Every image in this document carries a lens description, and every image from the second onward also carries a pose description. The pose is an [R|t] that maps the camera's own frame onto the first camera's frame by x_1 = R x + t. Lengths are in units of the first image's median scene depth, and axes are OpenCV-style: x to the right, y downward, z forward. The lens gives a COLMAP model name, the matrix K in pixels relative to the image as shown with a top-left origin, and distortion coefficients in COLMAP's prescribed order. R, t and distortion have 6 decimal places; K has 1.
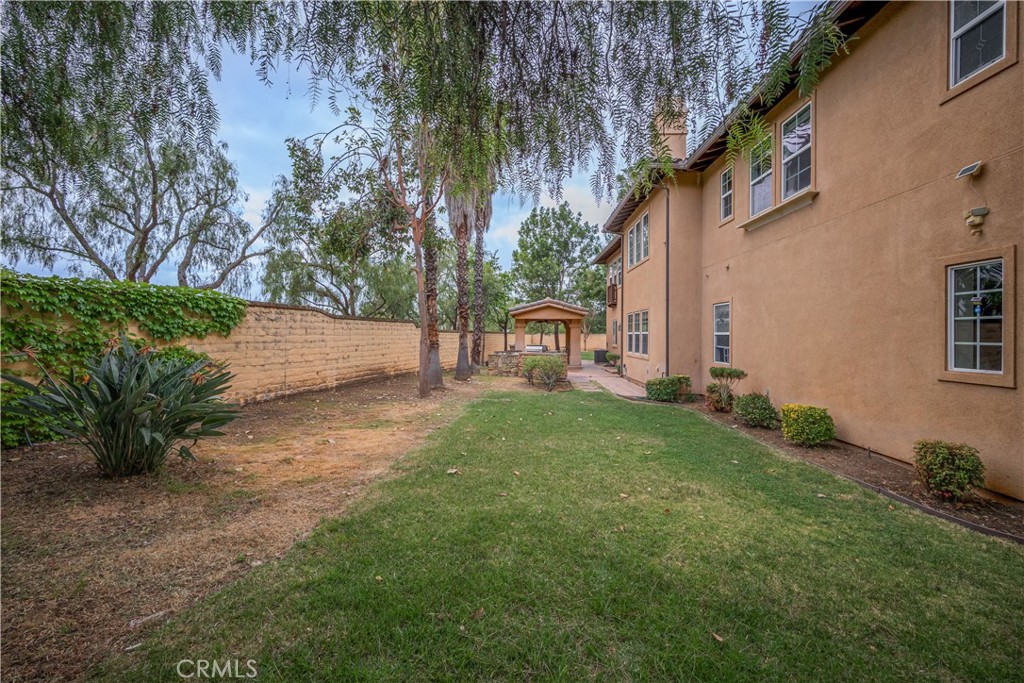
lens RADIAL K [[429.7, 0, 506.5], [0, 429.7, 338.9], [0, 0, 1]] dist [-0.004268, 0.000170]
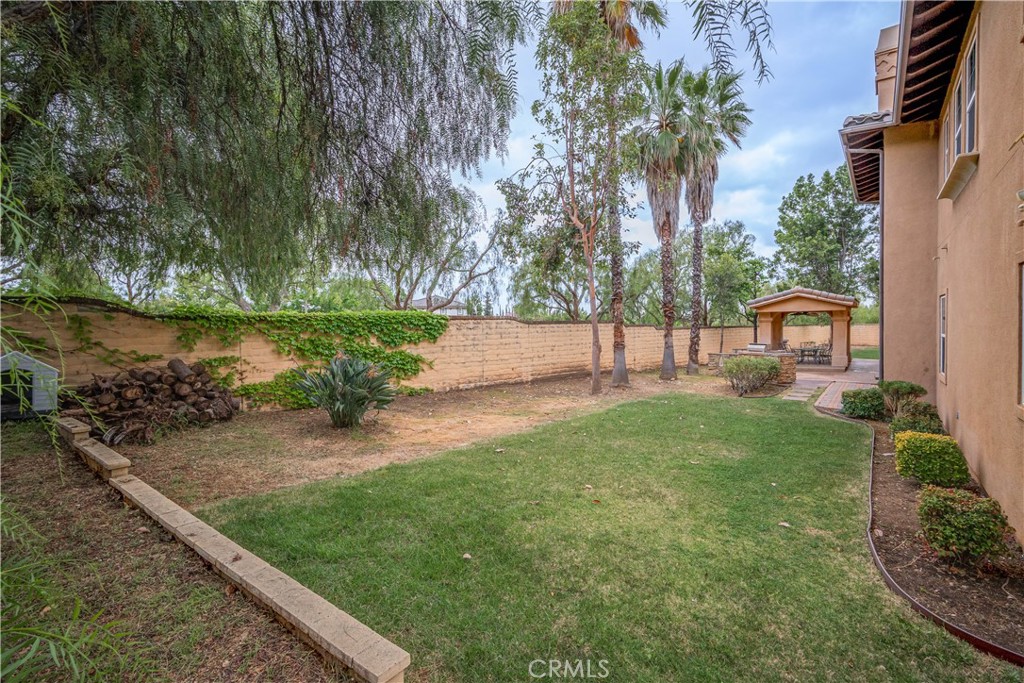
lens RADIAL K [[461.0, 0, 551.1], [0, 461.0, 338.4], [0, 0, 1]] dist [-0.002466, -0.000077]
pose [[0.841687, -0.000405, -0.539966, 0.447975], [0.011439, 0.999789, 0.017082, -0.036983], [0.539845, -0.020554, 0.841514, -0.068493]]
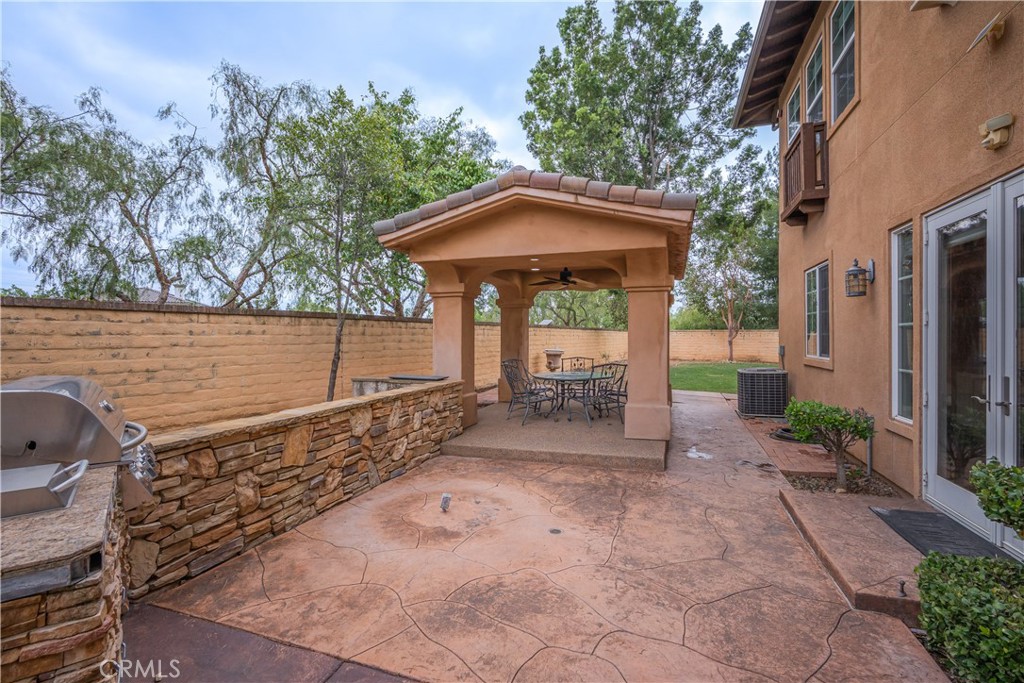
lens RADIAL K [[429.7, 0, 506.5], [0, 429.7, 338.9], [0, 0, 1]] dist [-0.004268, 0.000170]
pose [[0.945609, -0.007449, -0.325221, 0.428849], [0.004096, 0.999931, -0.010994, 0.012805], [0.325281, 0.009064, 0.945574, 1.891394]]
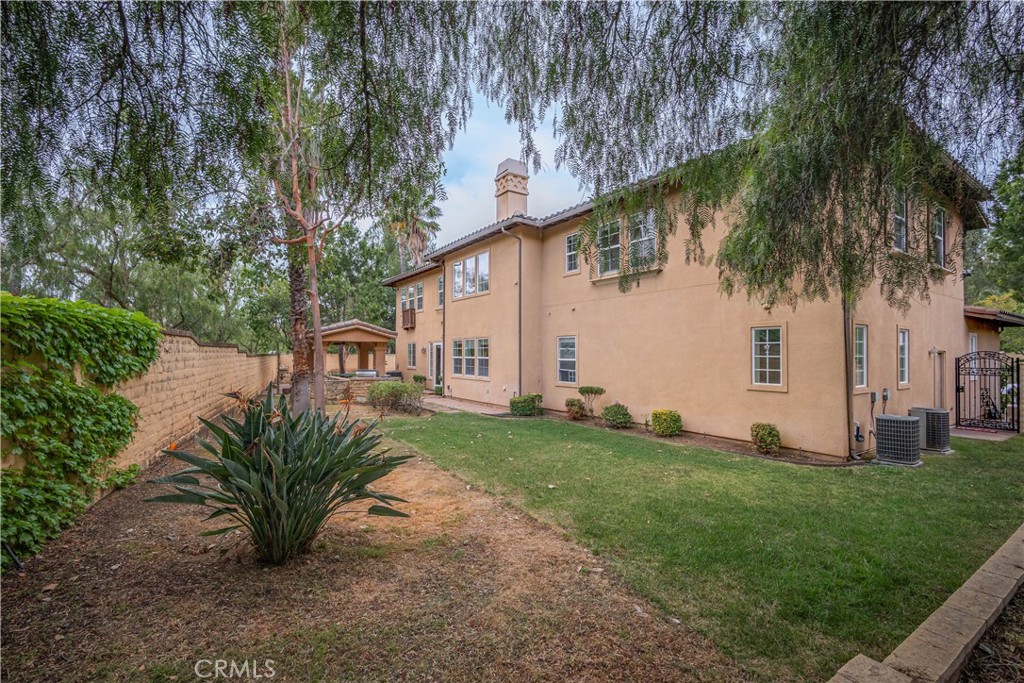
lens RADIAL K [[444.2, 0, 490.3], [0, 444.2, 353.1], [0, 0, 1]] dist [-0.002872, -0.000194]
pose [[0.821027, -0.004194, 0.570874, -0.561289], [0.008053, 0.999959, -0.004236, -0.035211], [-0.570832, 0.008075, 0.821027, 0.042217]]
